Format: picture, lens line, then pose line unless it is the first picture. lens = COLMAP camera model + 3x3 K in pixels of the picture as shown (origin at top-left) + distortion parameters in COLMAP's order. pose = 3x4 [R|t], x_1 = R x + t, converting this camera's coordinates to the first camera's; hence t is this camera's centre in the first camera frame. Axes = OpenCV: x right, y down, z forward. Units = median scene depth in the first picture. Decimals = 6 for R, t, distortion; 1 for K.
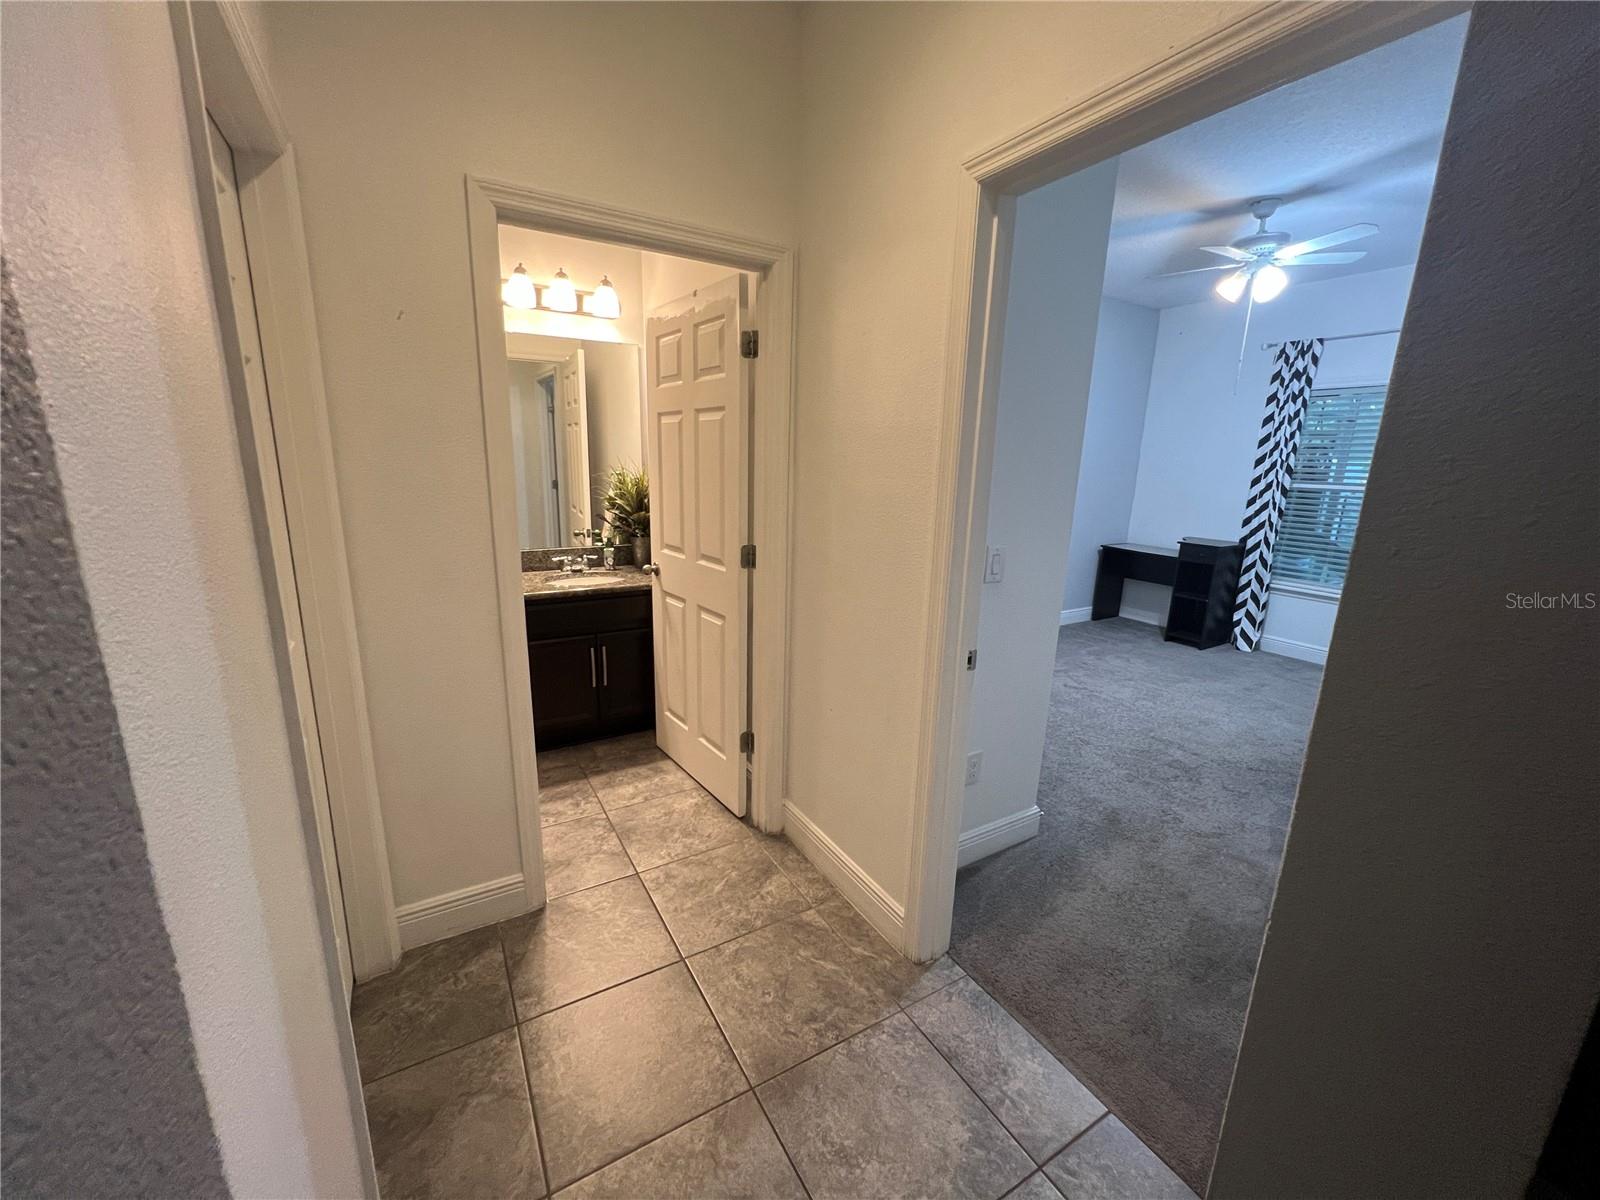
lens RADIAL K [[641.4, 0, 796.9], [0, 641.4, 608.3], [0, 0, 1]] dist [-0.002902, 0.003587]
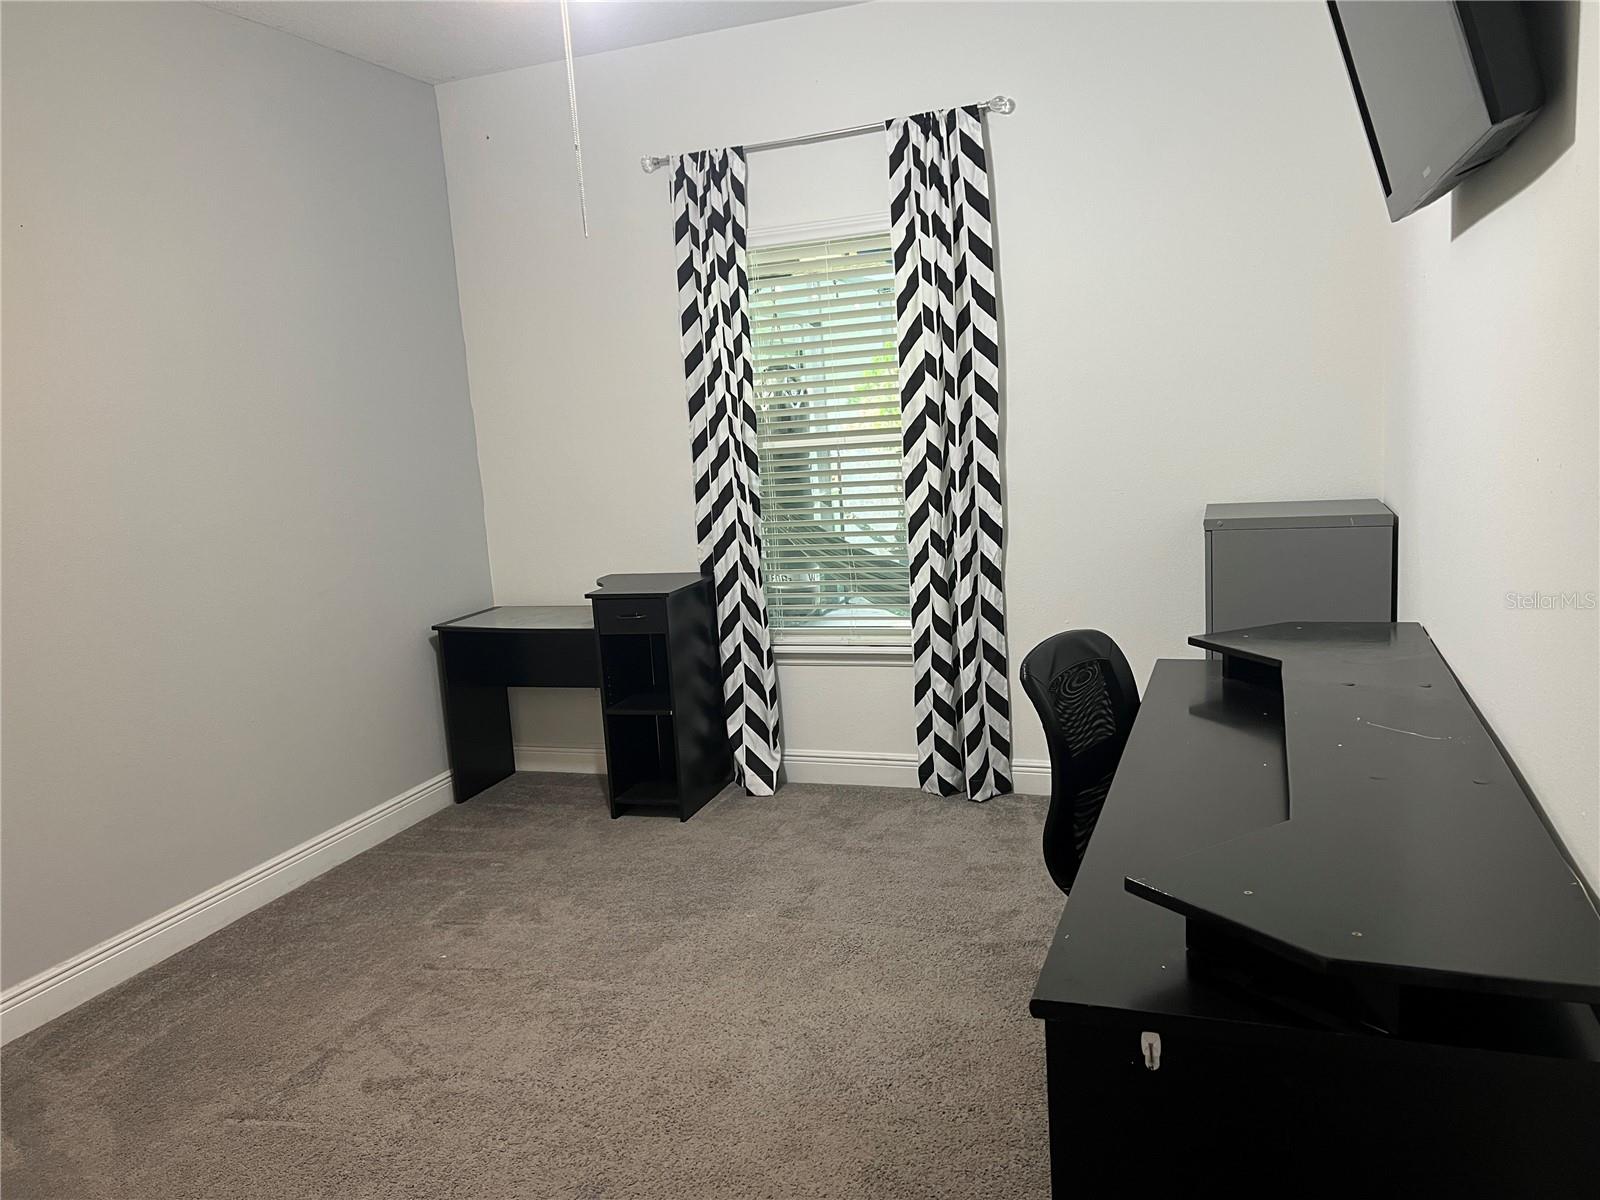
lens RADIAL K [[1193.6, 0, 800.0], [0, 1193.6, 600.0], [0, 0, 1]] dist [0.039843, -0.005019]
pose [[0.772725, -0.177285, 0.609480, 0.219073], [0.229702, 0.973227, -0.008134, -0.063224], [-0.591720, 0.146284, 0.792760, 0.277868]]
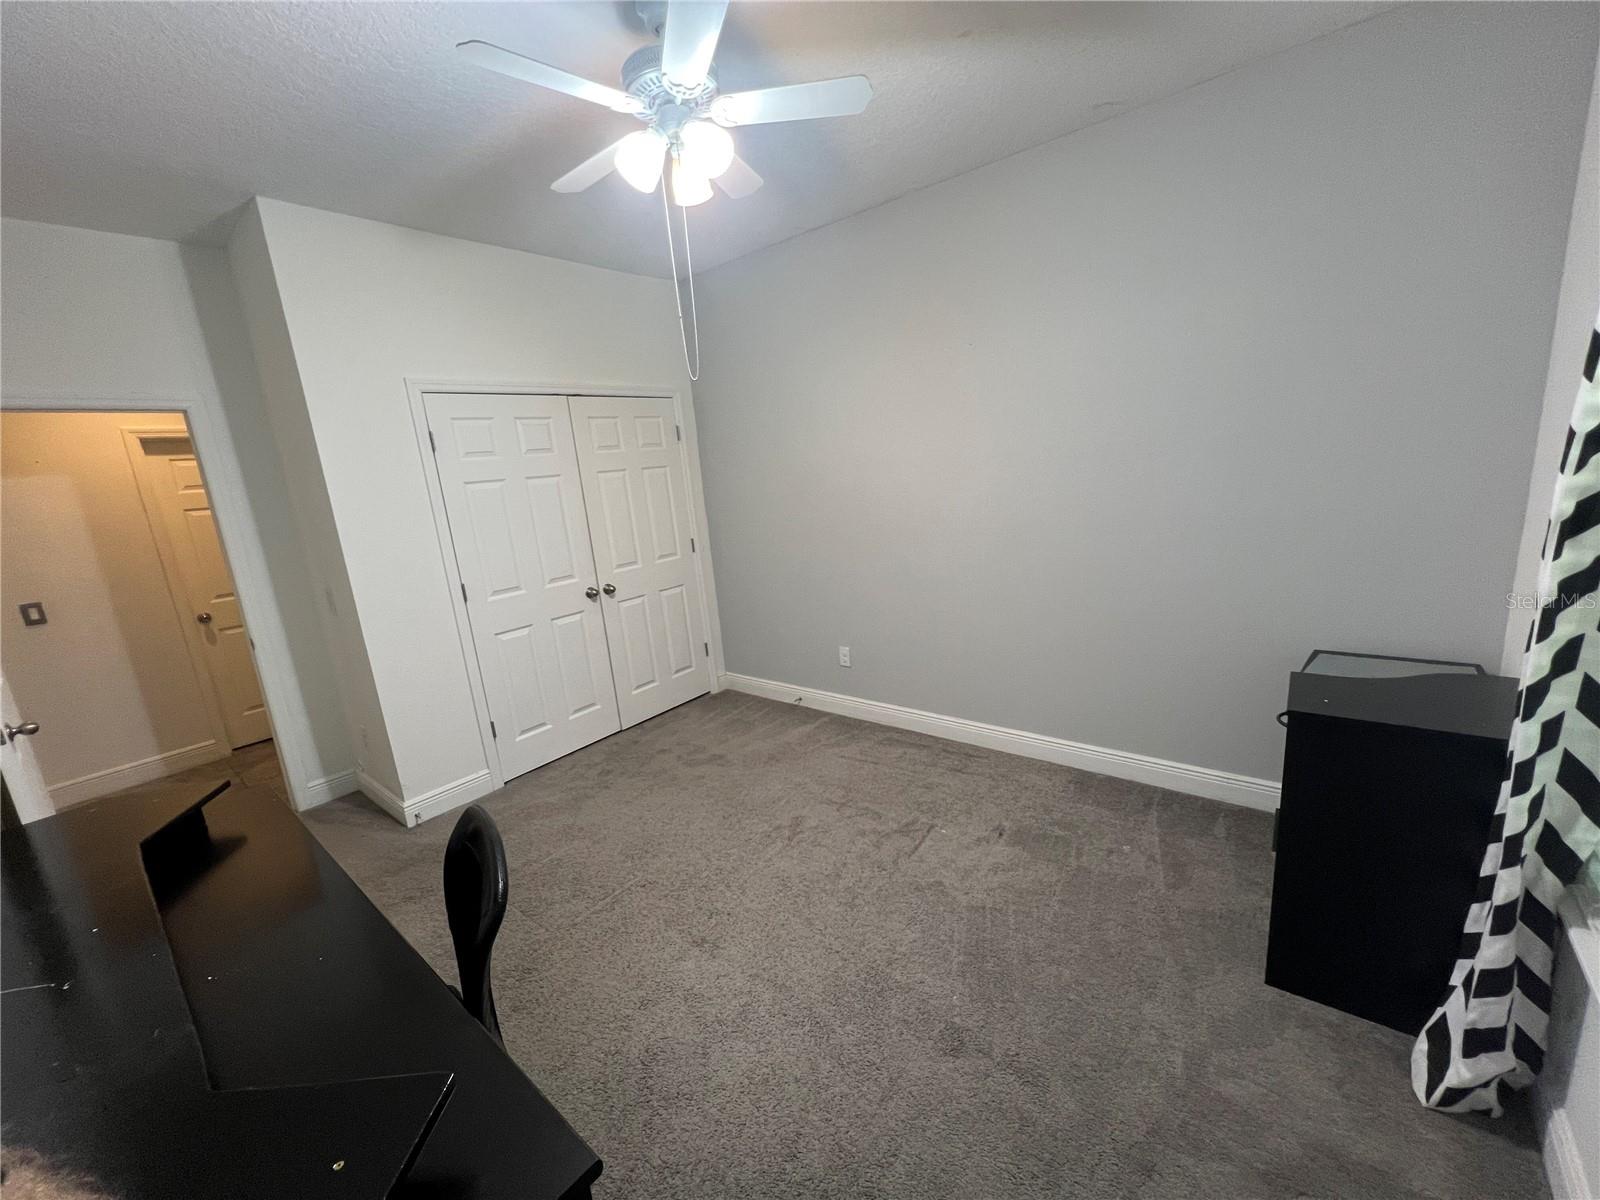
lens RADIAL K [[637.6, 0, 800.0], [0, 637.6, 600.0], [0, 0, 1]] dist [0.000099, -0.000022]
pose [[0.335649, 0.151345, -0.929749, 0.899323], [-0.122545, 0.985637, 0.116203, -0.170108], [0.933982, 0.074933, 0.349375, 0.641600]]
